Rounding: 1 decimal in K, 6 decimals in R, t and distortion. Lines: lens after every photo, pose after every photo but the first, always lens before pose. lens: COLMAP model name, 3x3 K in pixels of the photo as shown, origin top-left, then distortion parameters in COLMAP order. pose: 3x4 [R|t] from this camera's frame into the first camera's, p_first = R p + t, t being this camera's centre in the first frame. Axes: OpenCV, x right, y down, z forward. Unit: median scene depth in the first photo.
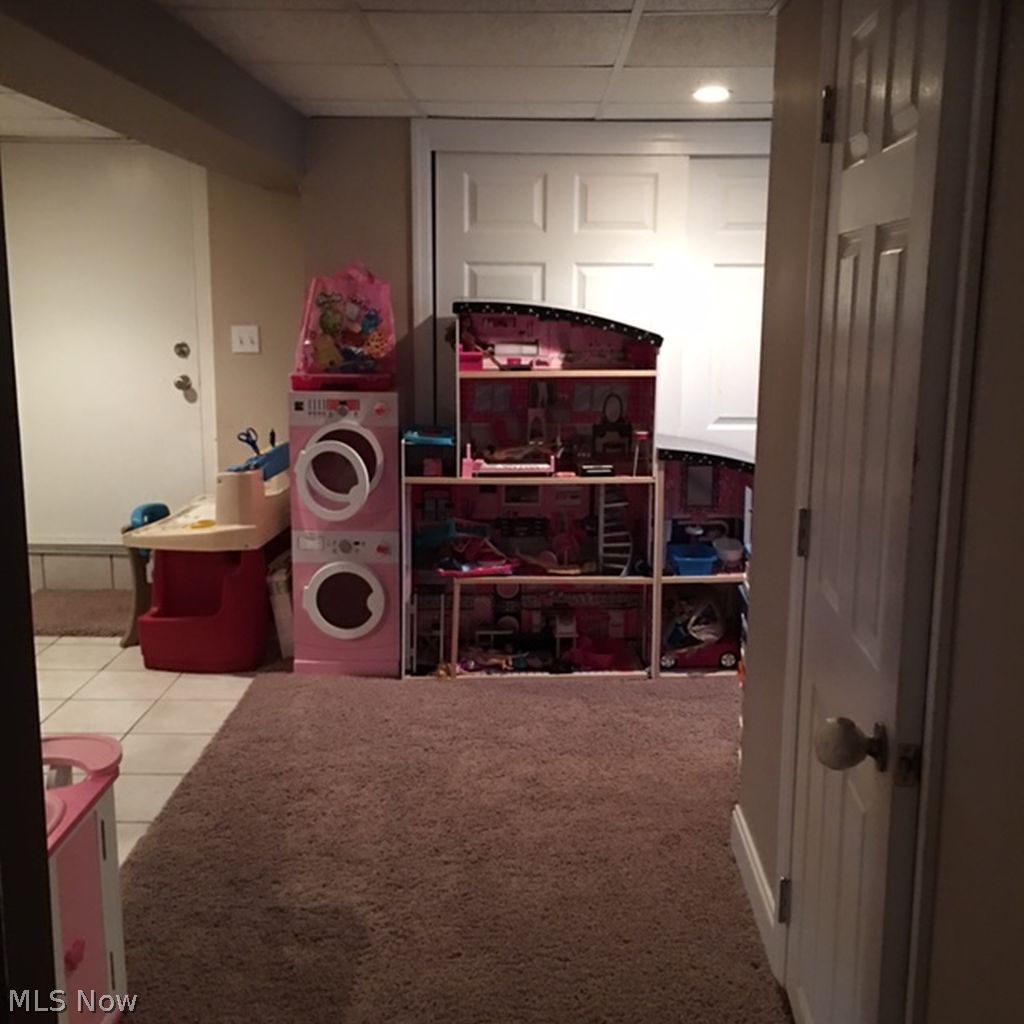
lens RADIAL K [[1193.7, 0, 512.6], [0, 1193.7, 511.8], [0, 0, 1]] dist [0.061142, 0.000000]
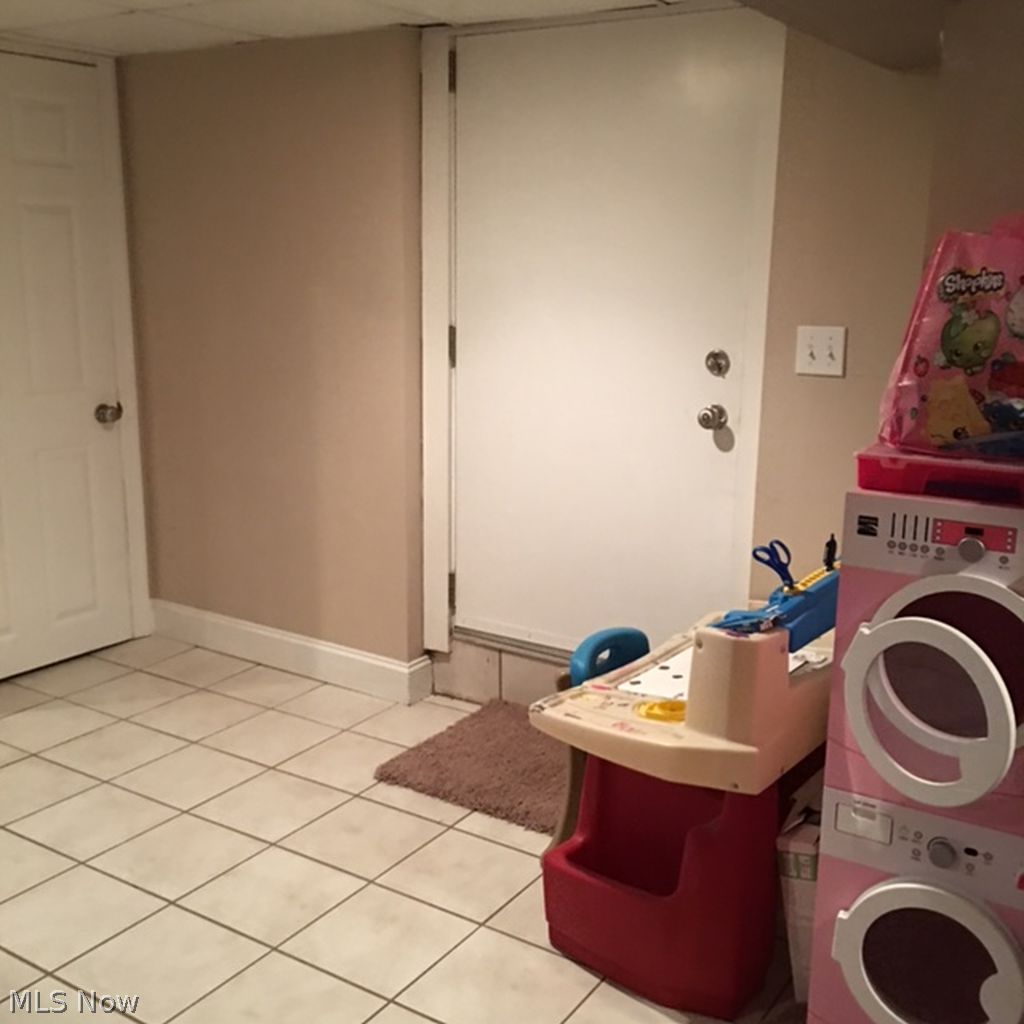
lens RADIAL K [[1193.7, 0, 513.4], [0, 1193.7, 512.2], [0, 0, 1]] dist [0.061142, 0.000000]
pose [[0.852624, 0.118080, -0.509008, -0.063402], [-0.105278, 0.992975, 0.054003, -0.101004], [0.511809, 0.007543, 0.859066, 0.539043]]
